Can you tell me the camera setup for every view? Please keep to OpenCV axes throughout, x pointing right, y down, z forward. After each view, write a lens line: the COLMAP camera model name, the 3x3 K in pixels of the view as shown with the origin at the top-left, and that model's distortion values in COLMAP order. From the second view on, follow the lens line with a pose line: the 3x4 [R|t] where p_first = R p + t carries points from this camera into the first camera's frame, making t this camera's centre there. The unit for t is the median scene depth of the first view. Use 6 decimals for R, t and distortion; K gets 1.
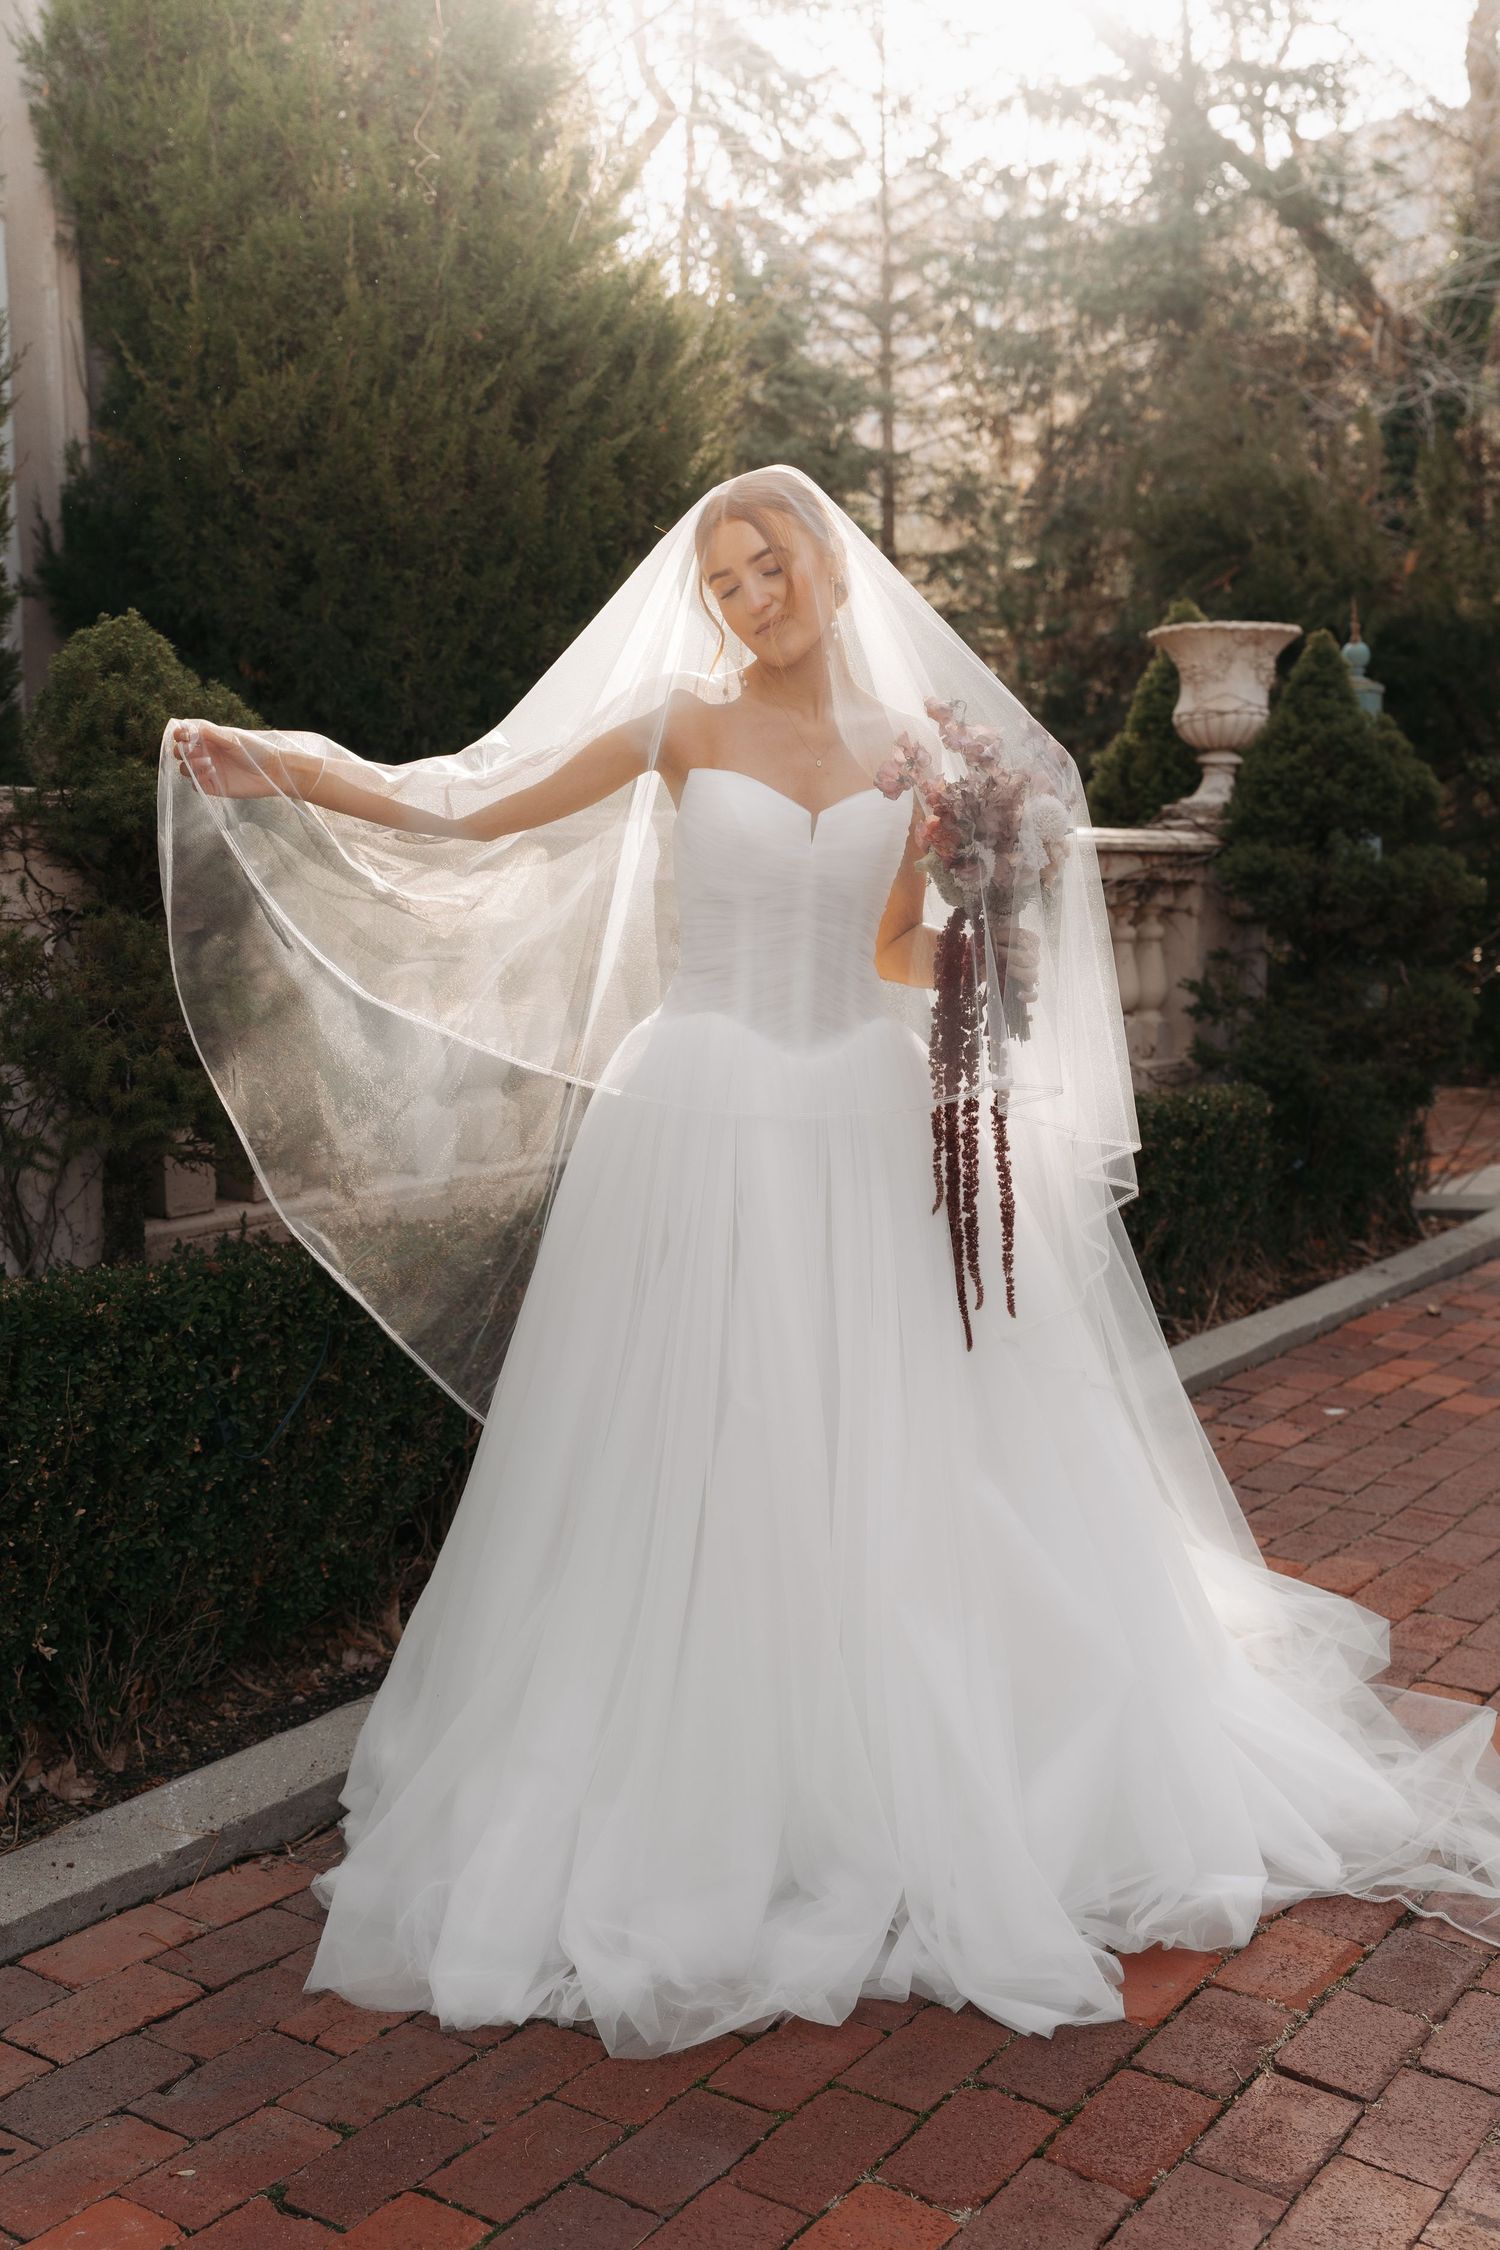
lens RADIAL K [[2184.7, 0, 760.1], [0, 2184.7, 1130.1], [0, 0, 1]] dist [0.003413, -0.015856]
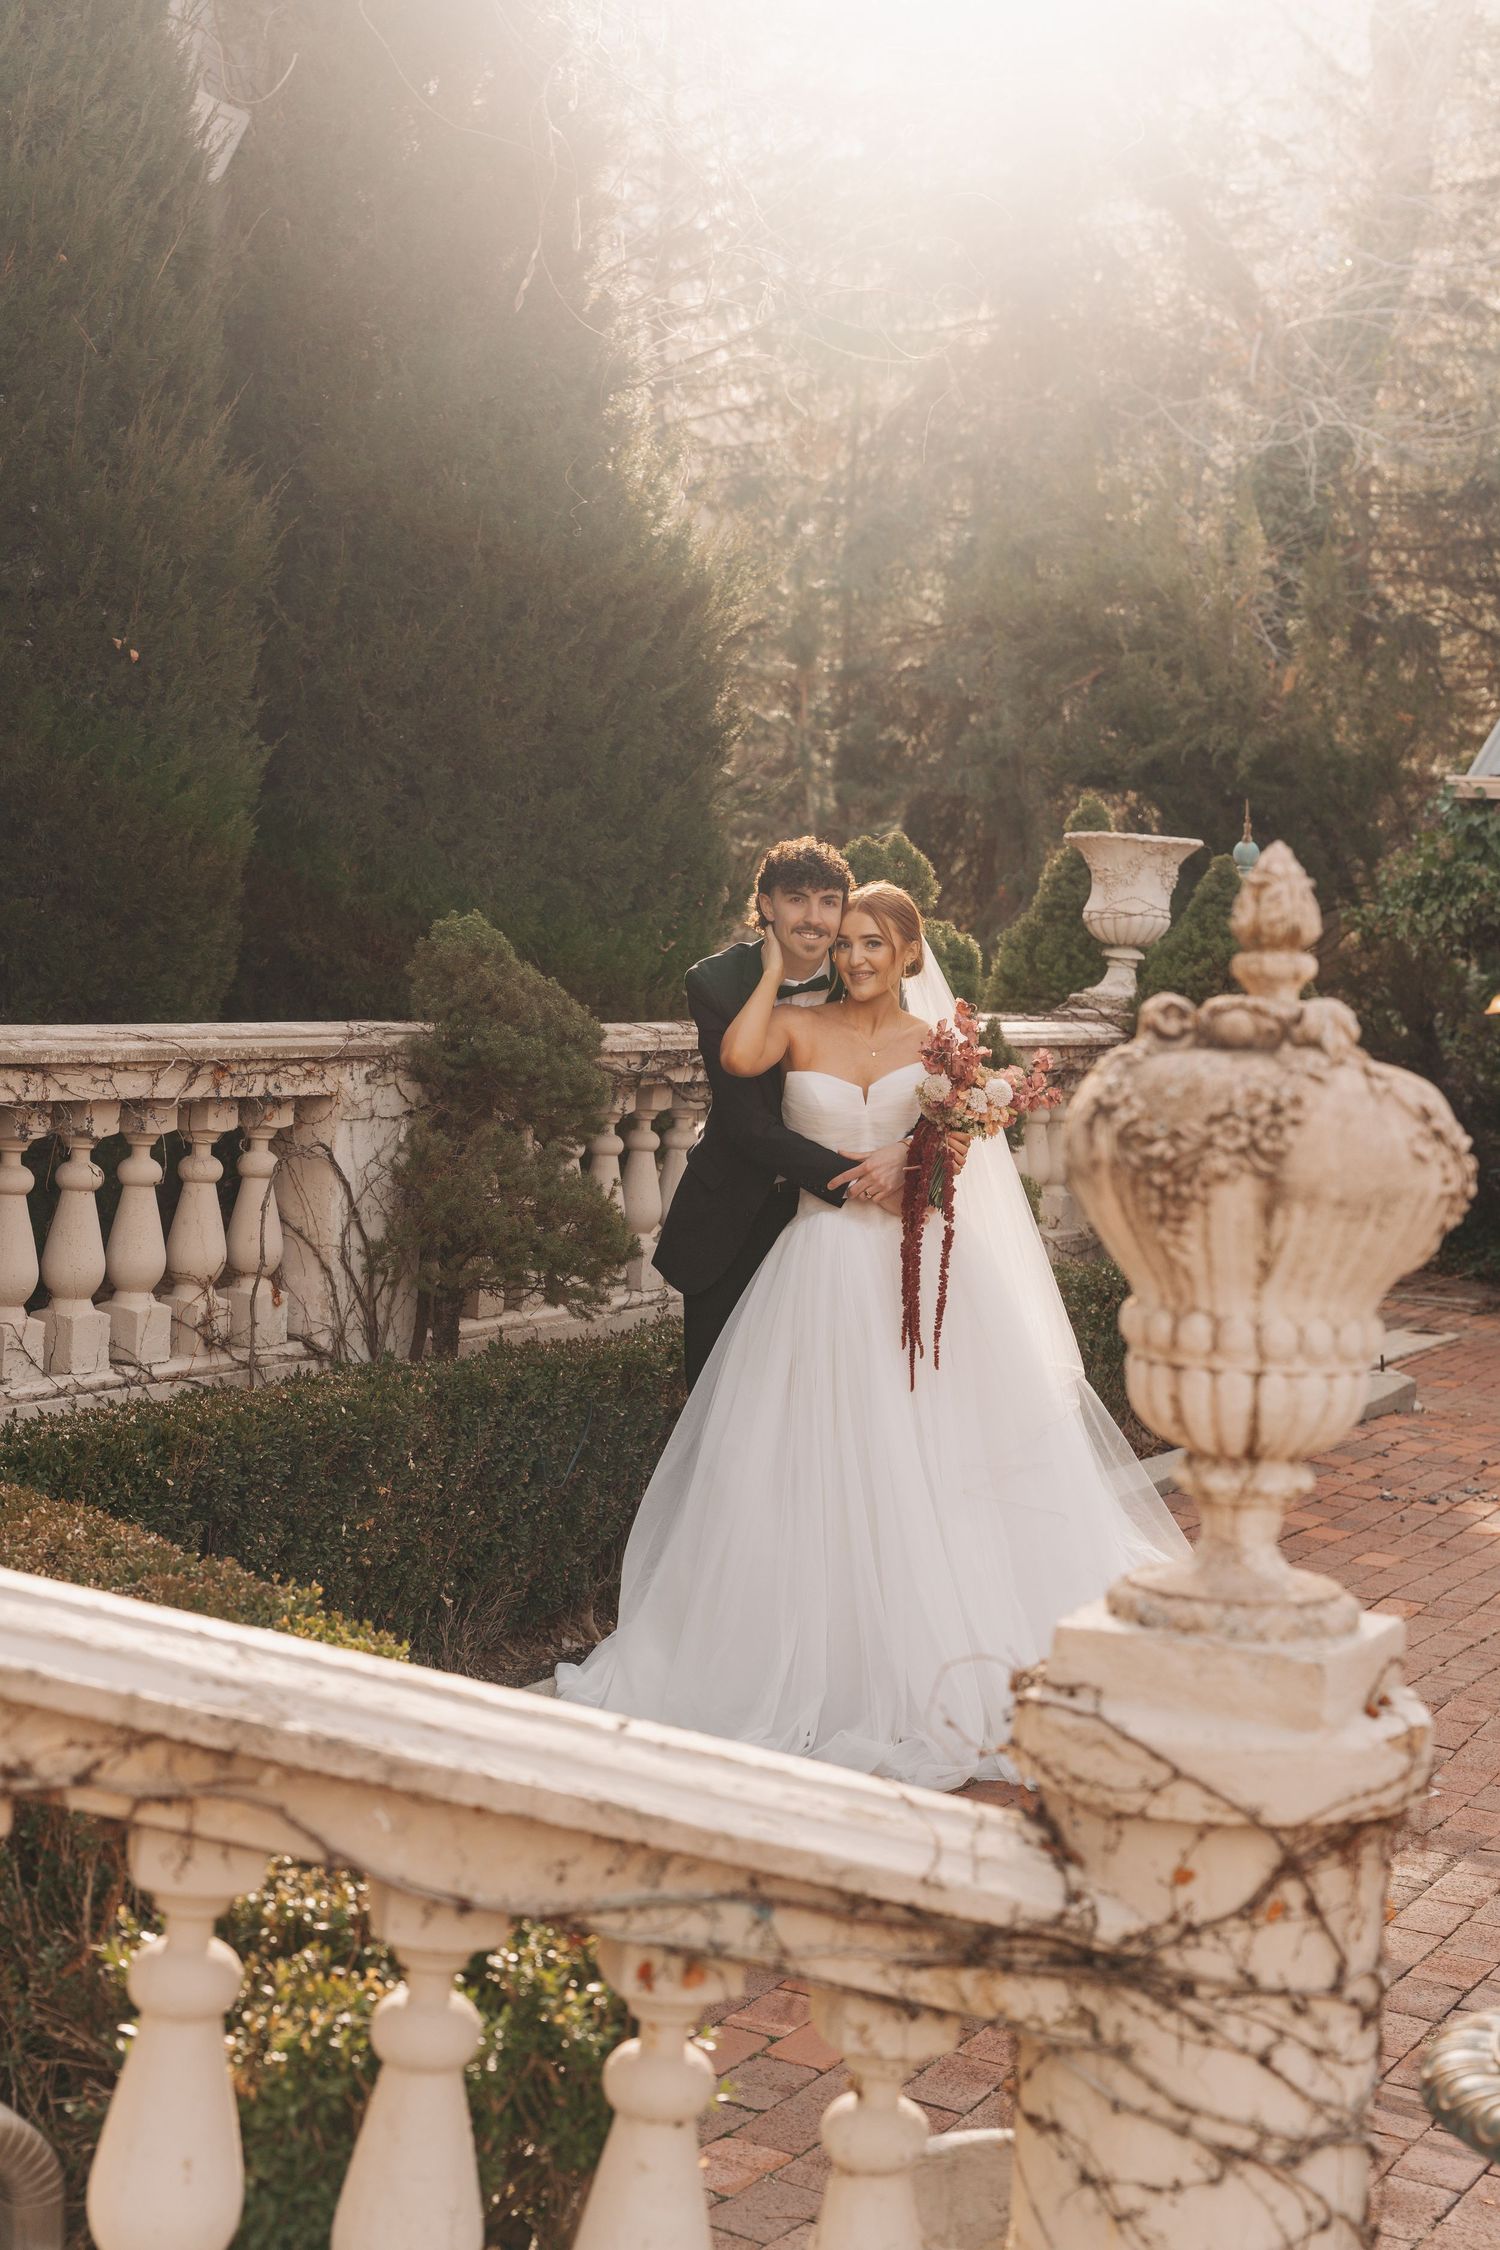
lens RADIAL K [[3105.6, 0, 733.4], [0, 3105.6, 1145.5], [0, 0, 1]] dist [-0.000424, -0.006486]
pose [[0.990163, 0.058315, 0.127184, -0.181837], [-0.053550, 0.997741, -0.040569, -0.002769], [-0.129262, 0.033360, 0.991049, -0.526509]]
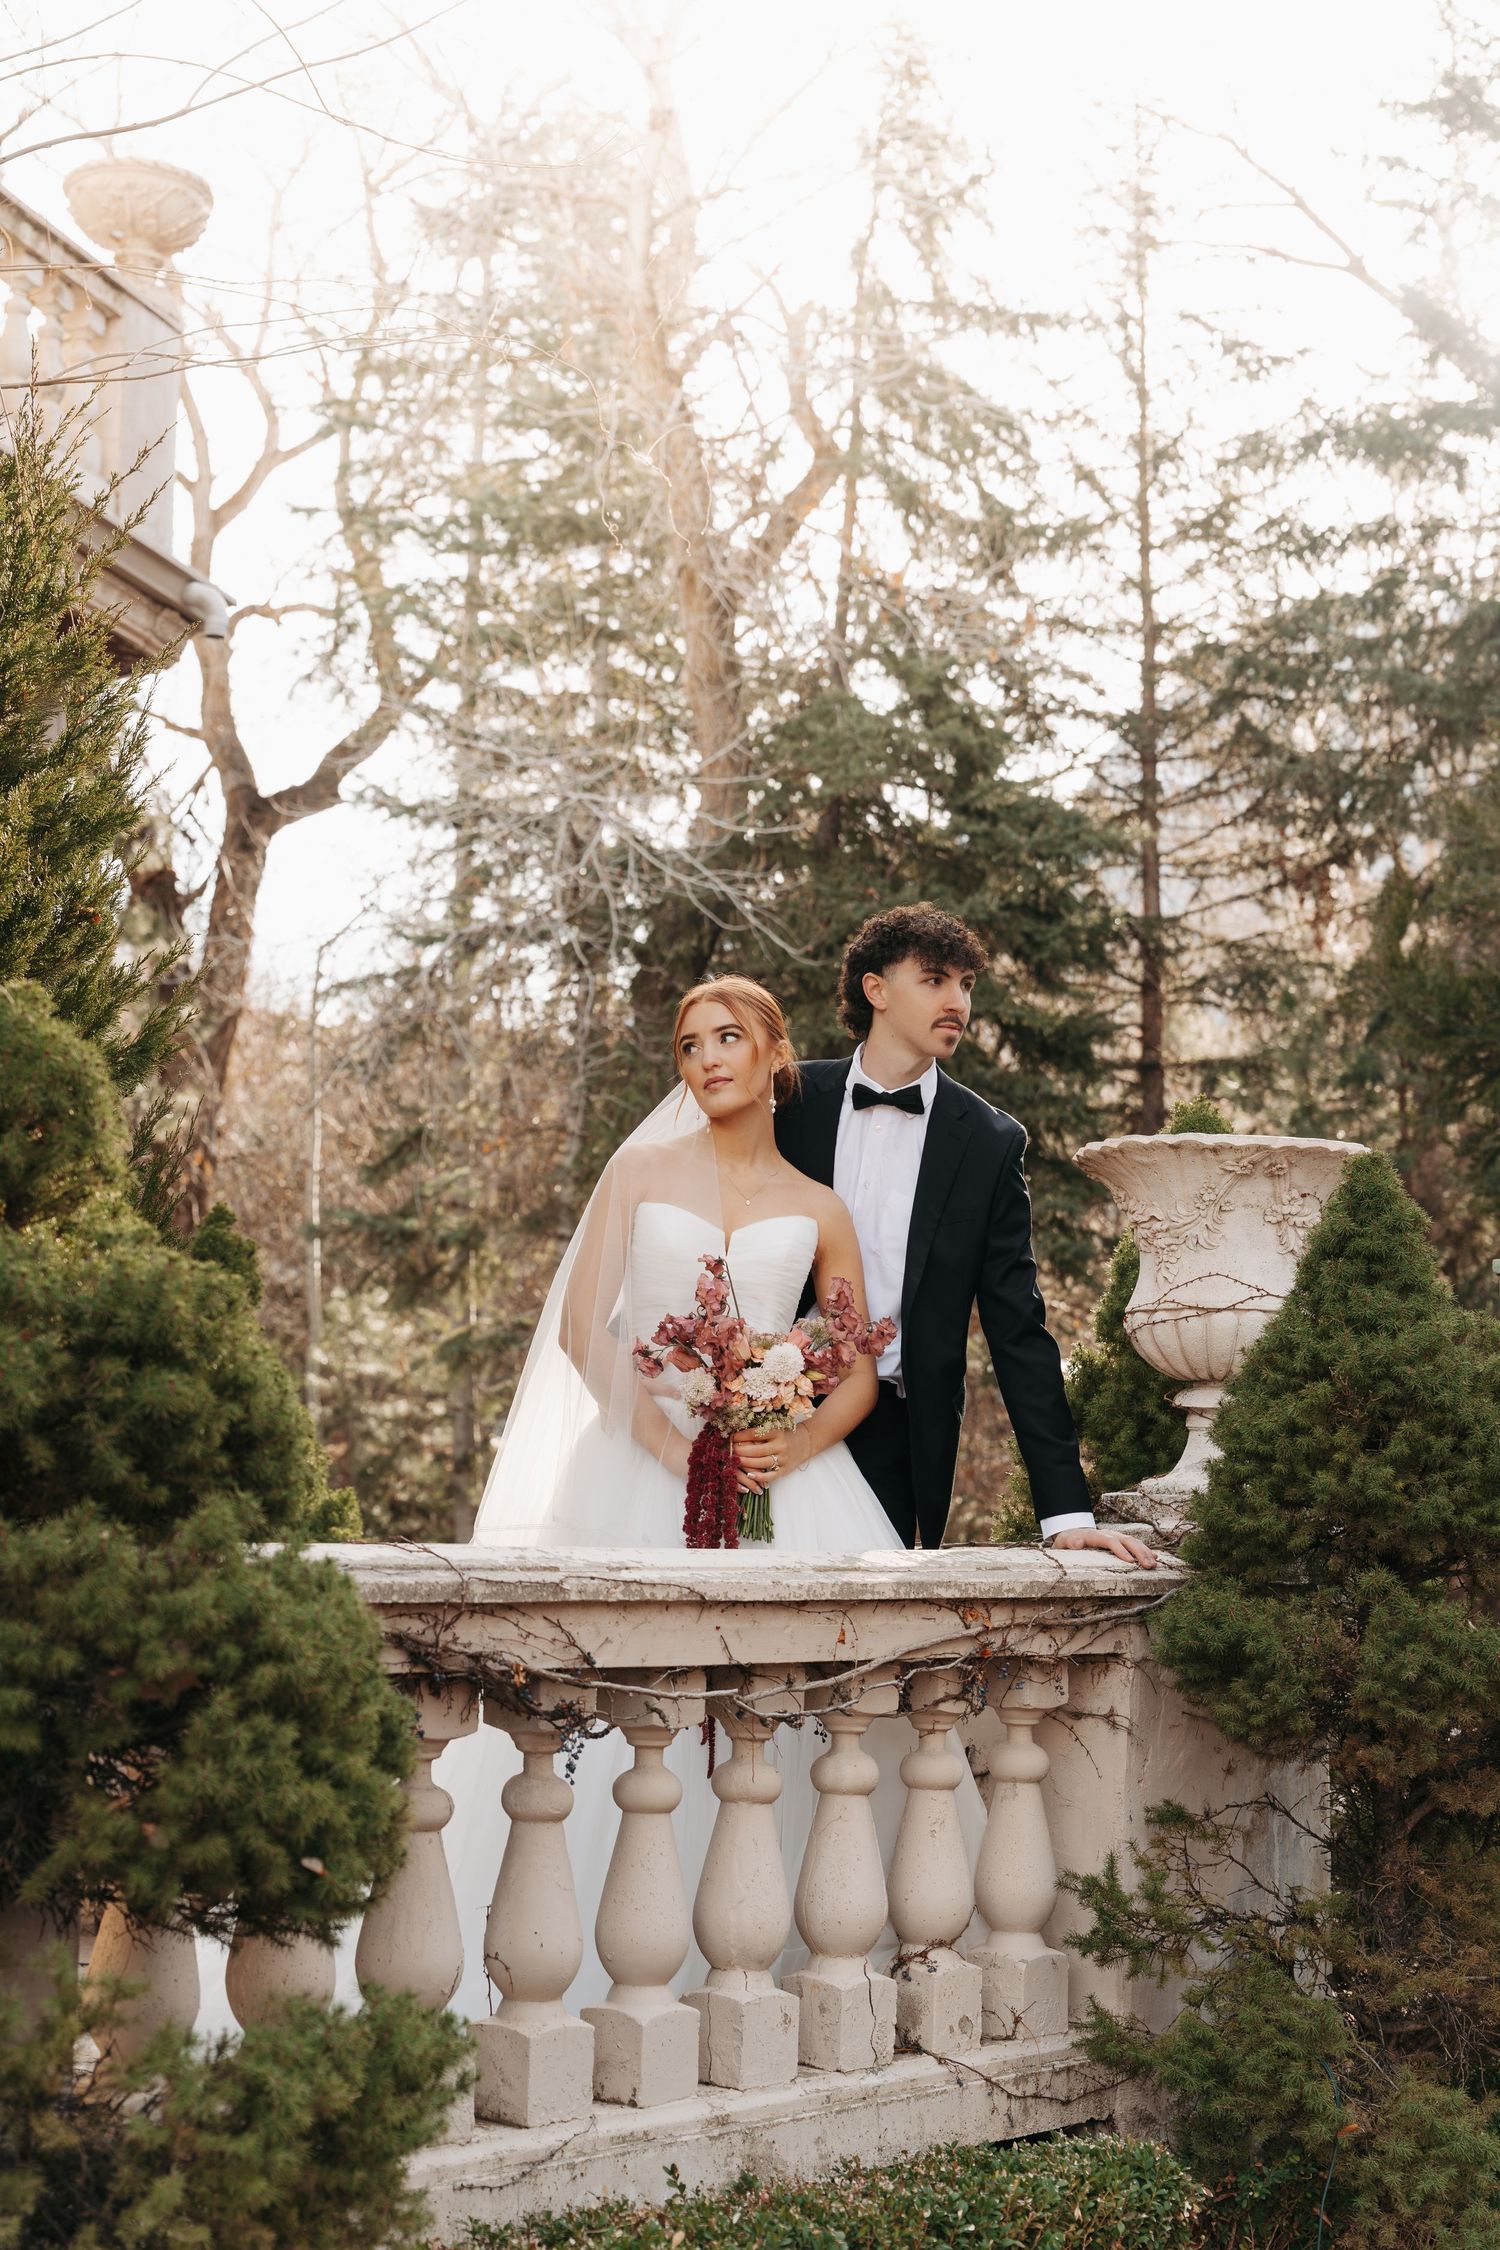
lens RADIAL K [[3041.8, 0, 750.0], [0, 3041.8, 1125.0], [0, 0, 1]] dist [0.016085, -0.044846]
pose [[0.992956, 0.008915, -0.118151, 0.197674], [-0.036786, 0.971086, -0.235879, -0.066889], [0.112632, 0.238563, 0.964573, 0.320020]]
